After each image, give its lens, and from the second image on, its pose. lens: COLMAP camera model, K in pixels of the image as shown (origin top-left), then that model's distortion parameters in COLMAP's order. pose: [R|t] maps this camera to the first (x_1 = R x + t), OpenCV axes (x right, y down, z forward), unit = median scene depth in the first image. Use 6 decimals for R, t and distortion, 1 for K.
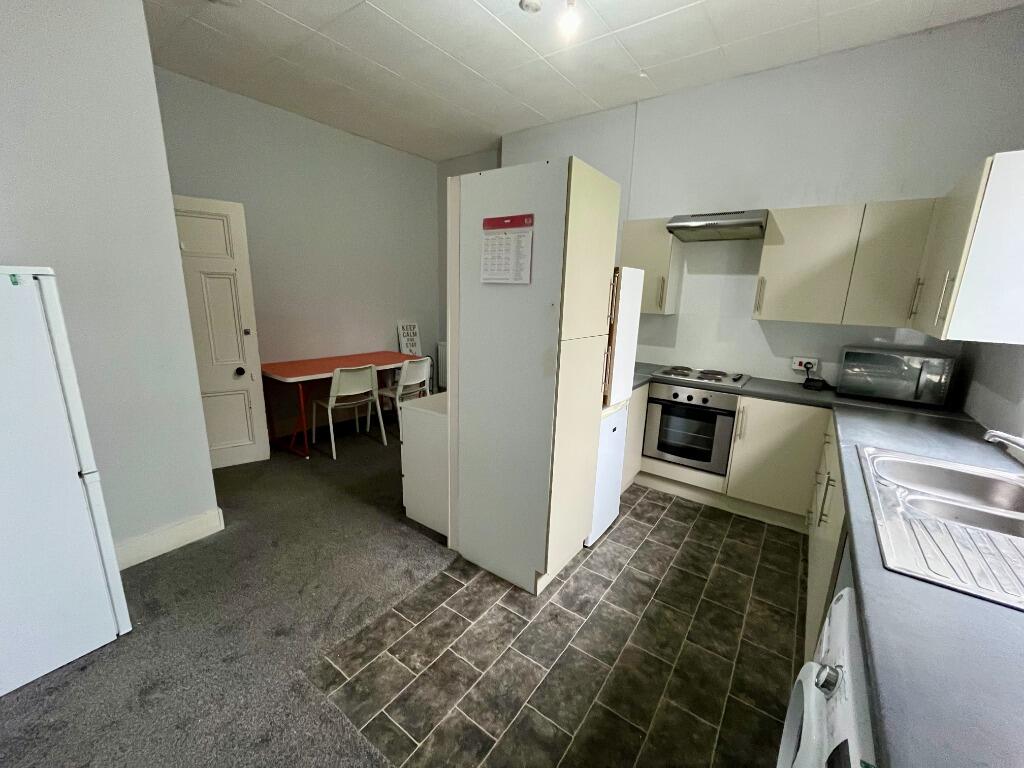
lens RADIAL K [[412.2, 0, 514.5], [0, 412.2, 386.1], [0, 0, 1]] dist [-0.004249, -0.000119]
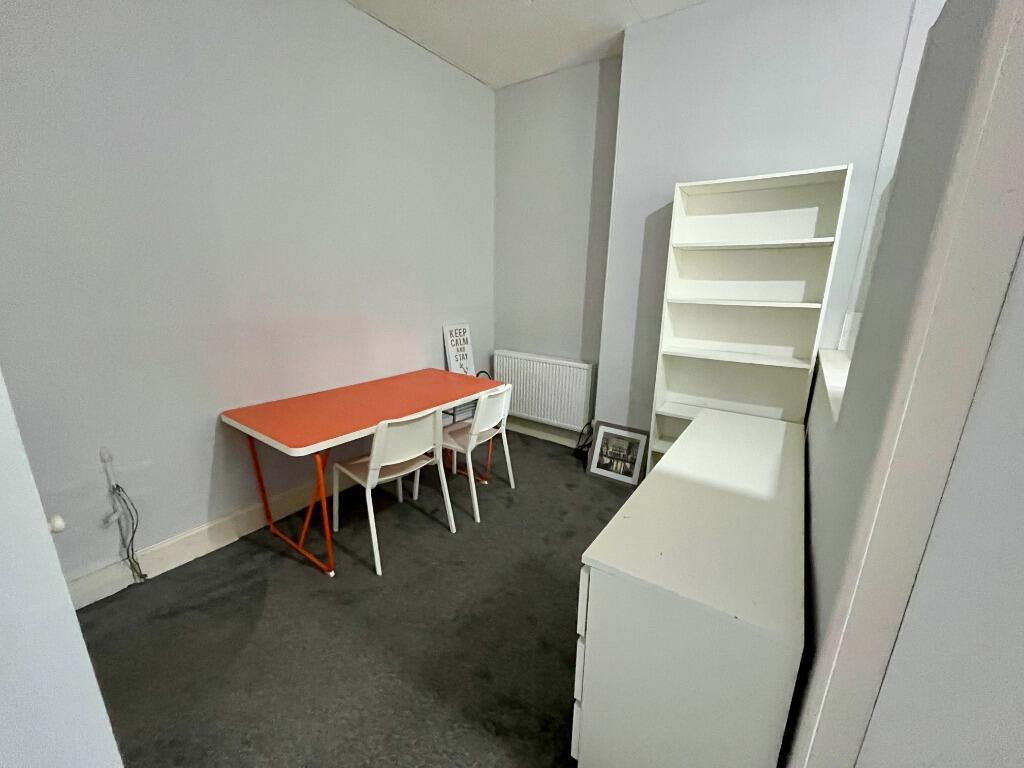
lens RADIAL K [[412.2, 0, 508.9], [0, 412.2, 388.0], [0, 0, 1]] dist [-0.004249, -0.000119]
pose [[0.999837, -0.016602, 0.007083, -0.388279], [0.016407, 0.999508, 0.026727, -0.143346], [-0.007523, -0.026607, 0.999618, 0.657157]]
